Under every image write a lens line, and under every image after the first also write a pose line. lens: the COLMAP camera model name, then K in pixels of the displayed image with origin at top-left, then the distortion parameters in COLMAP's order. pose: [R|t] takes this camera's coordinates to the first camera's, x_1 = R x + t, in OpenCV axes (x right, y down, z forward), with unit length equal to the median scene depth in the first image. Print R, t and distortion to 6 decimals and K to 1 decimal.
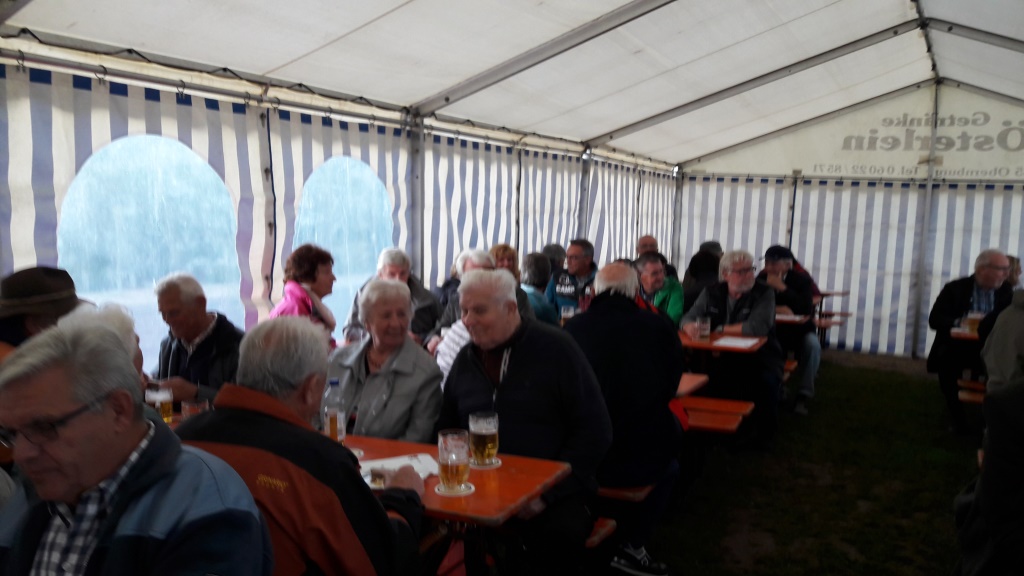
lens RADIAL K [[816.7, 0, 512.0], [0, 816.7, 288.0], [0, 0, 1]] dist [0.099732, -0.242110]
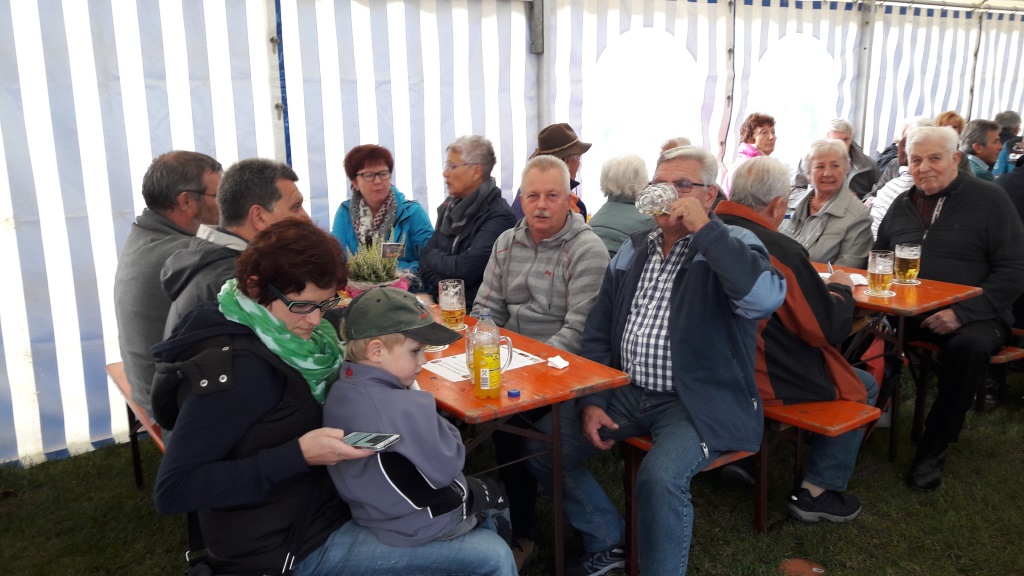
lens RADIAL K [[817.1, 0, 512.0], [0, 817.1, 288.0], [0, 0, 1]] dist [-0.001101, -0.010756]
pose [[0.873587, 0.087162, -0.478799, 0.024738], [-0.016135, 0.988477, 0.150508, 0.027265], [0.486400, -0.123756, 0.864927, -0.242952]]
